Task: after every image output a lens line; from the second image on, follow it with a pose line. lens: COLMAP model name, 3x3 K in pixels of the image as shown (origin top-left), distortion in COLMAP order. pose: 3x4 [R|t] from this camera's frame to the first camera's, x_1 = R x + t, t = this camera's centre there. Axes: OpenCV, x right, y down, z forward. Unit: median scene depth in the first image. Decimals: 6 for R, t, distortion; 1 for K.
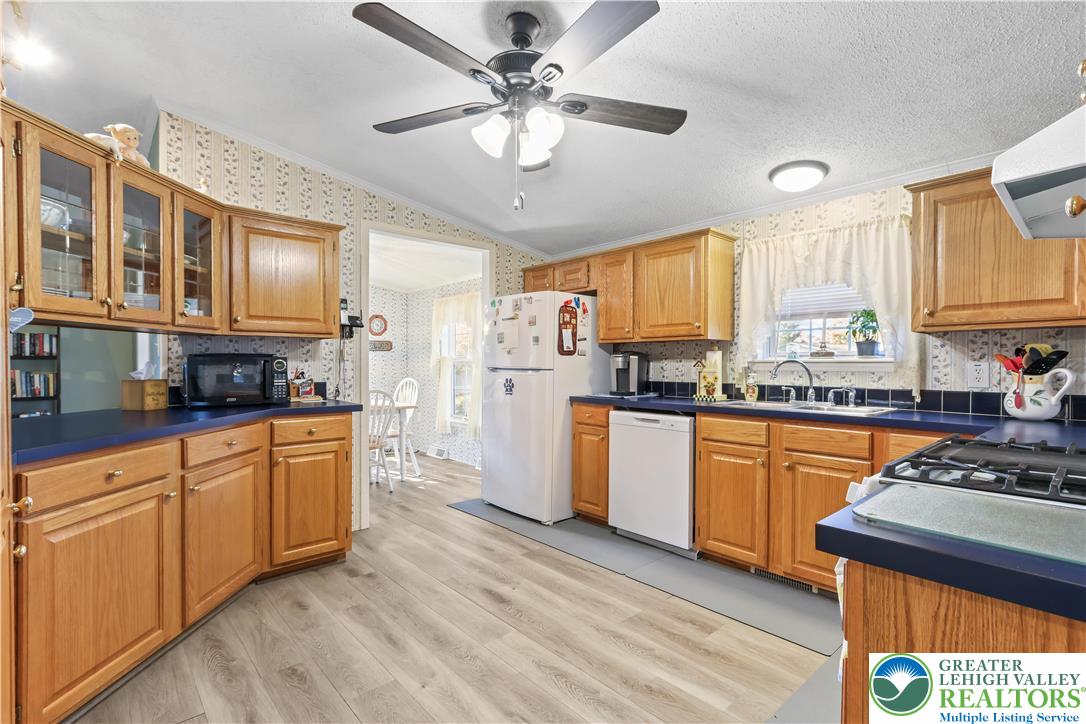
lens RADIAL K [[500.2, 0, 542.3], [0, 500.2, 365.3], [0, 0, 1]] dist [-0.002841, 0.001705]
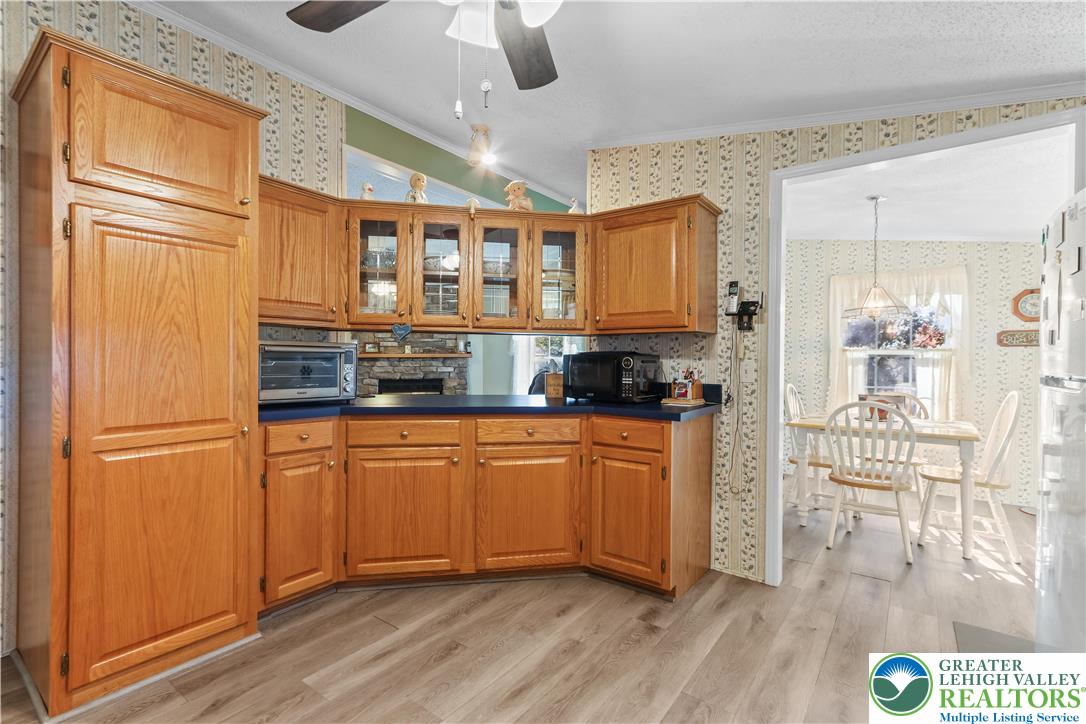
lens RADIAL K [[500.2, 0, 536.5], [0, 500.2, 359.1], [0, 0, 1]] dist [-0.002841, 0.001705]
pose [[0.190016, -0.003012, -0.981776, 0.396366], [-0.015717, 0.999858, -0.006109, 0.001312], [0.981655, 0.016591, 0.189942, 0.658136]]
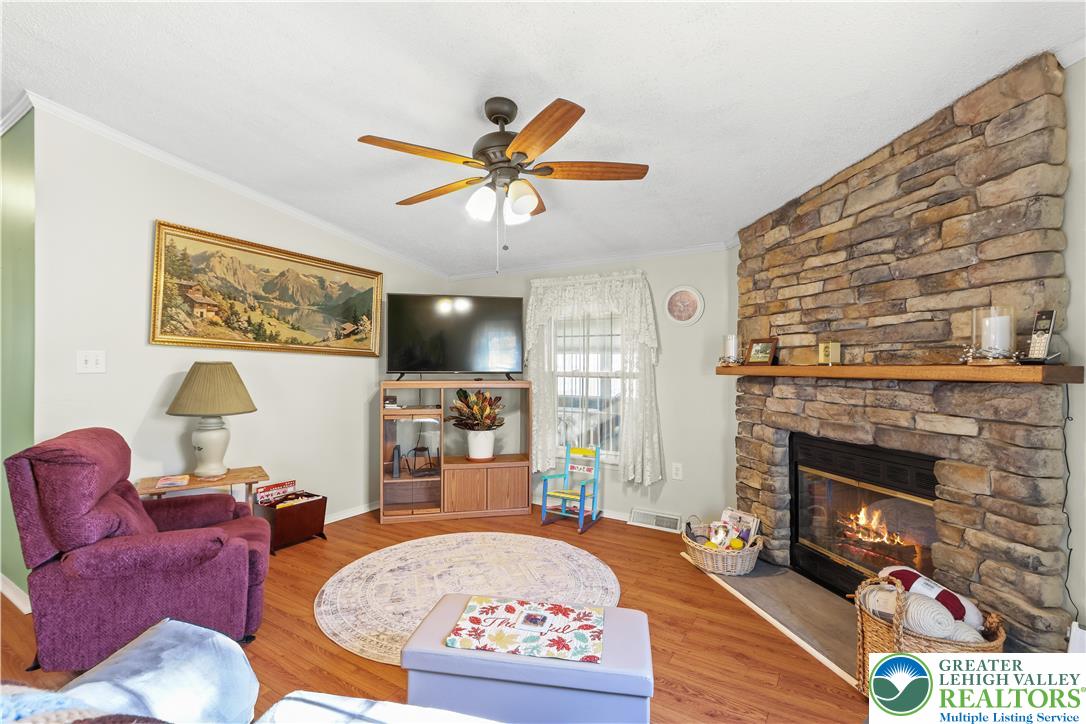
lens RADIAL K [[500.2, 0, 541.4], [0, 500.2, 362.3], [0, 0, 1]] dist [-0.002841, 0.001705]
pose [[-0.958662, -0.005525, -0.284494, -0.096210], [-0.008332, 0.999928, 0.008657, -0.009700], [0.284426, 0.010669, -0.958639, 0.796617]]
